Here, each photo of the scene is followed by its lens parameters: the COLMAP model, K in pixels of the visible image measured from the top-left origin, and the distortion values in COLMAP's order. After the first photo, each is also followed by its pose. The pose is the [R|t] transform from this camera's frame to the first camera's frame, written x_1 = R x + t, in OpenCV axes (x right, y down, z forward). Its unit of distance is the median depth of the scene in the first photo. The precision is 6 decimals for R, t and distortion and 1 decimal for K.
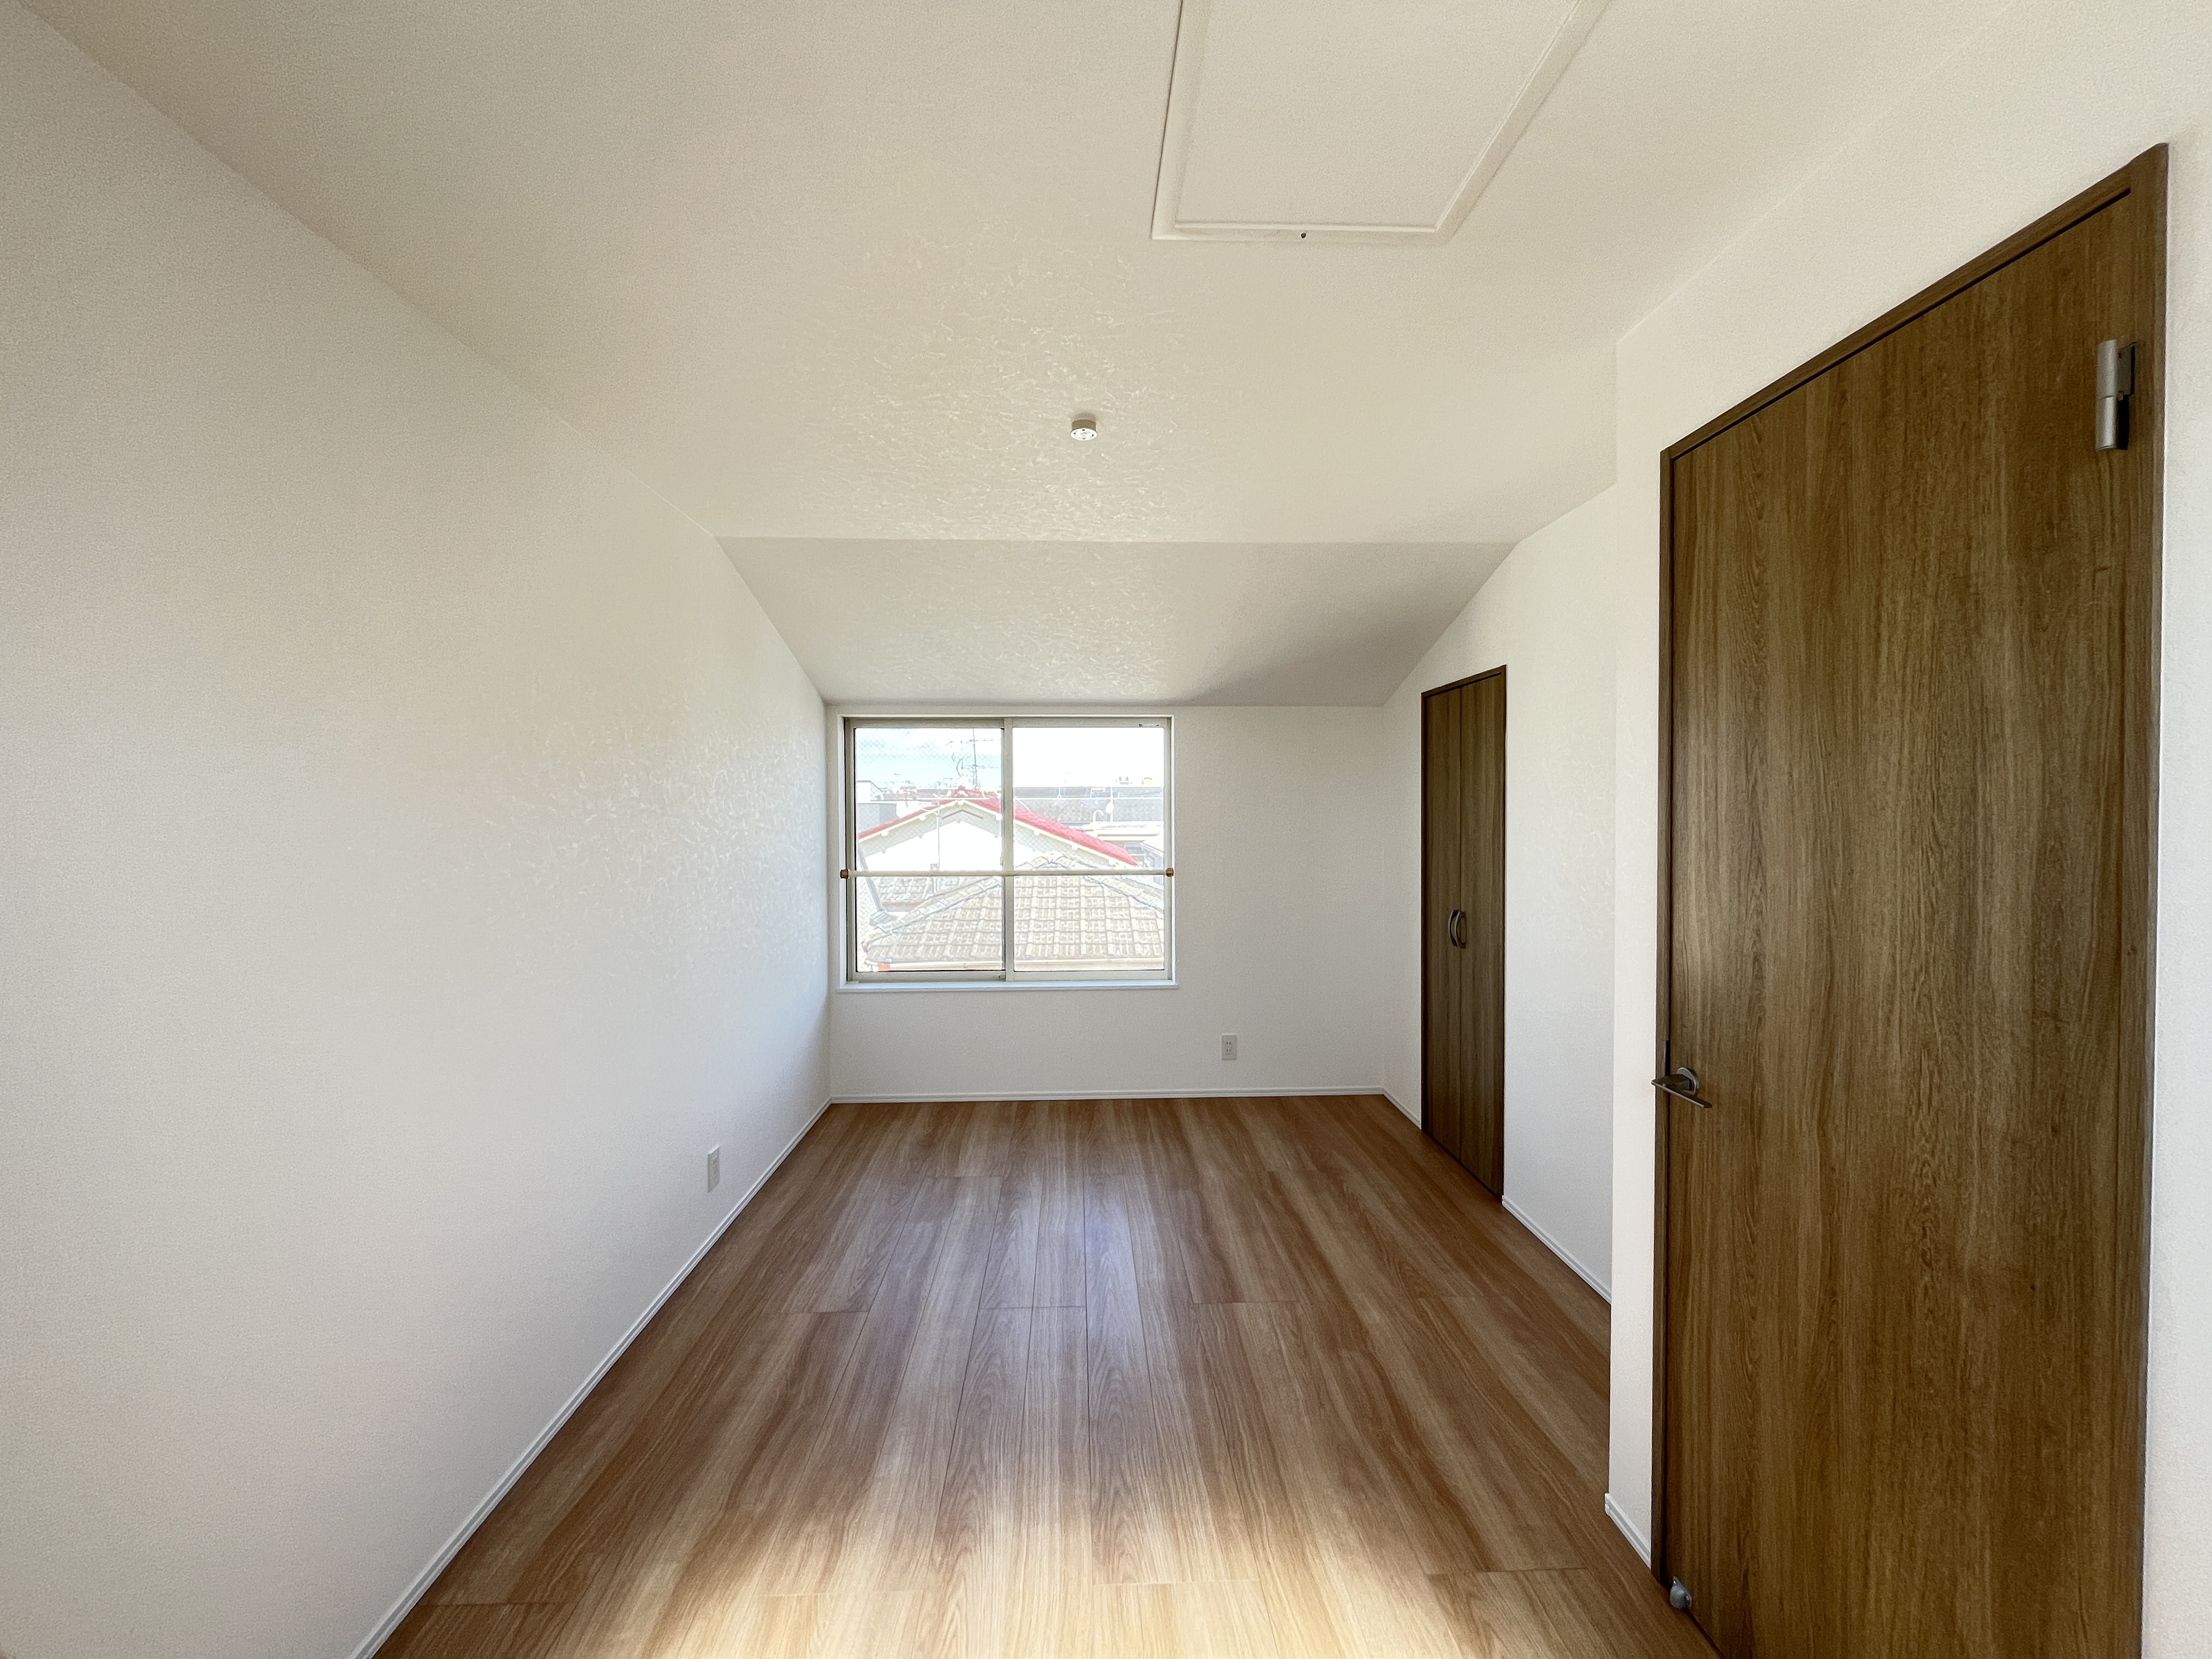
lens RADIAL K [[890.3, 0, 1103.8], [0, 890.3, 826.6], [0, 0, 1]] dist [-0.003811, -0.000540]
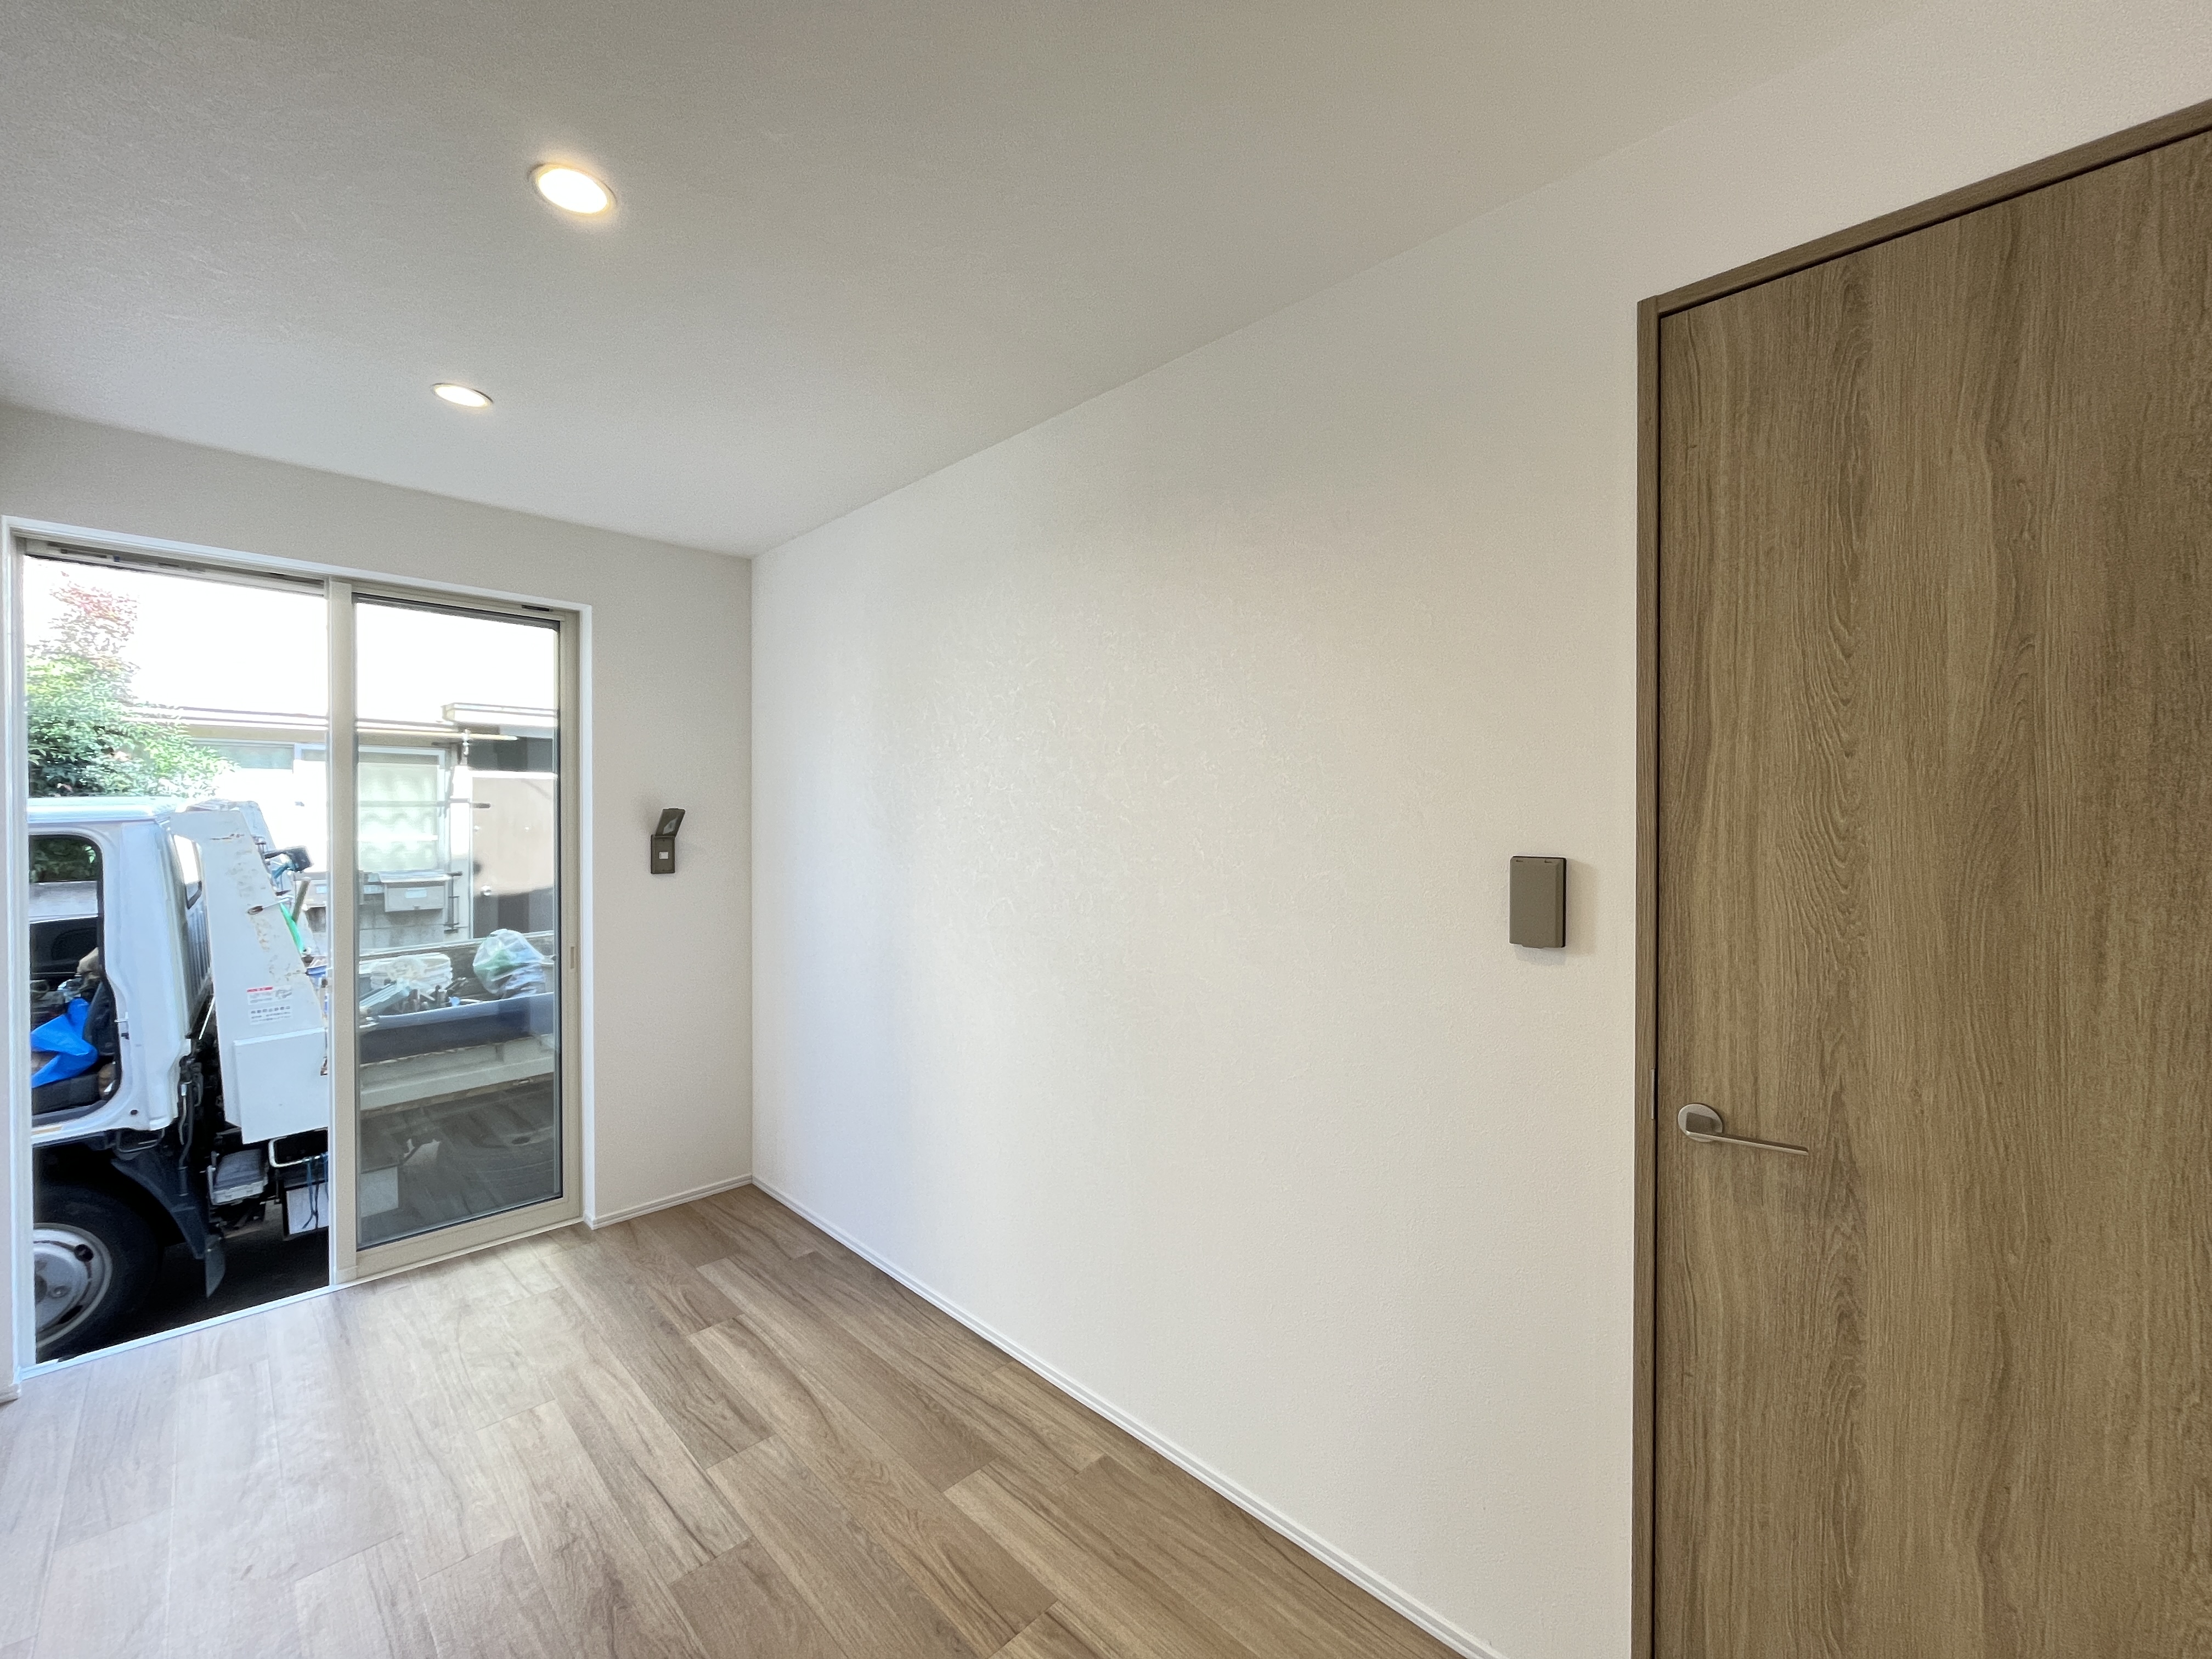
lens RADIAL K [[890.3, 0, 1103.8], [0, 890.3, 826.6], [0, 0, 1]] dist [-0.003811, -0.000540]
pose [[0.728922, -0.001216, 0.684596, -0.179952], [0.009903, 0.999913, -0.008768, -0.183178], [-0.684525, 0.013171, 0.728870, 0.567657]]
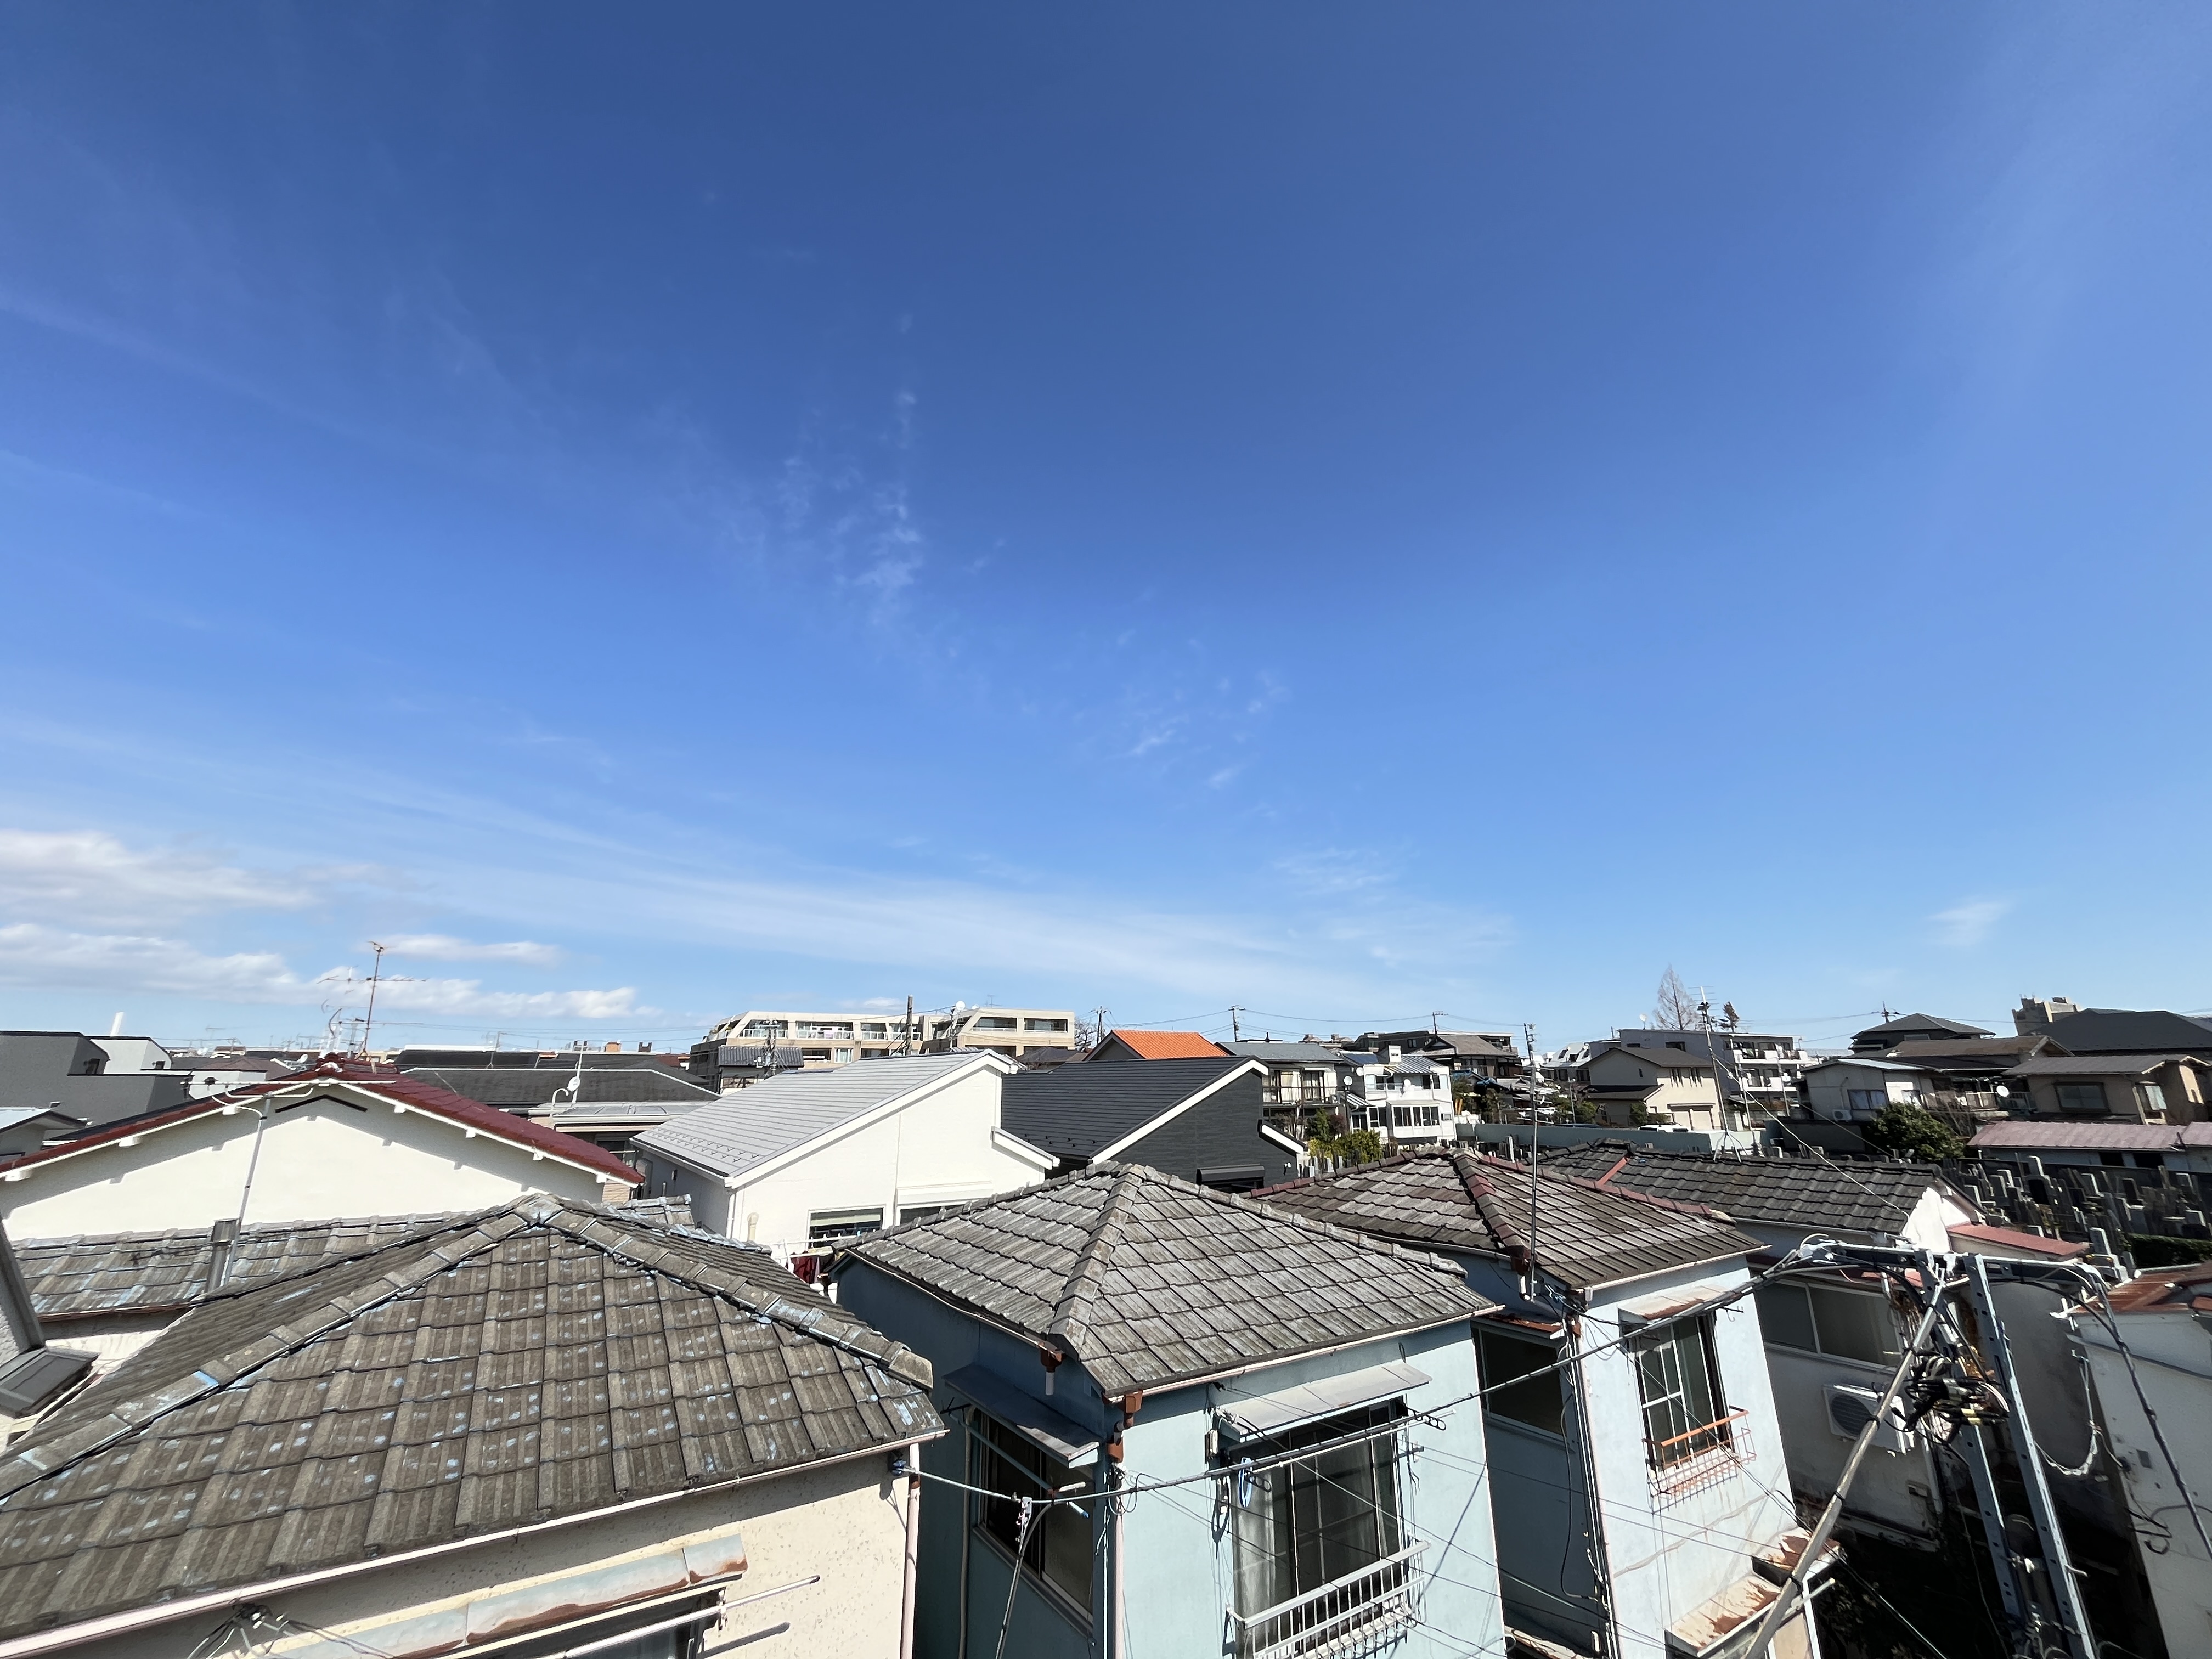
lens RADIAL K [[890.3, 0, 1103.8], [0, 890.3, 826.6], [0, 0, 1]] dist [-0.003811, -0.000540]
pose [[0.854313, 0.145758, 0.498902, -0.388157], [0.007277, 0.956425, -0.291888, -0.142175], [-0.519708, 0.252995, 0.816025, 2.170117]]
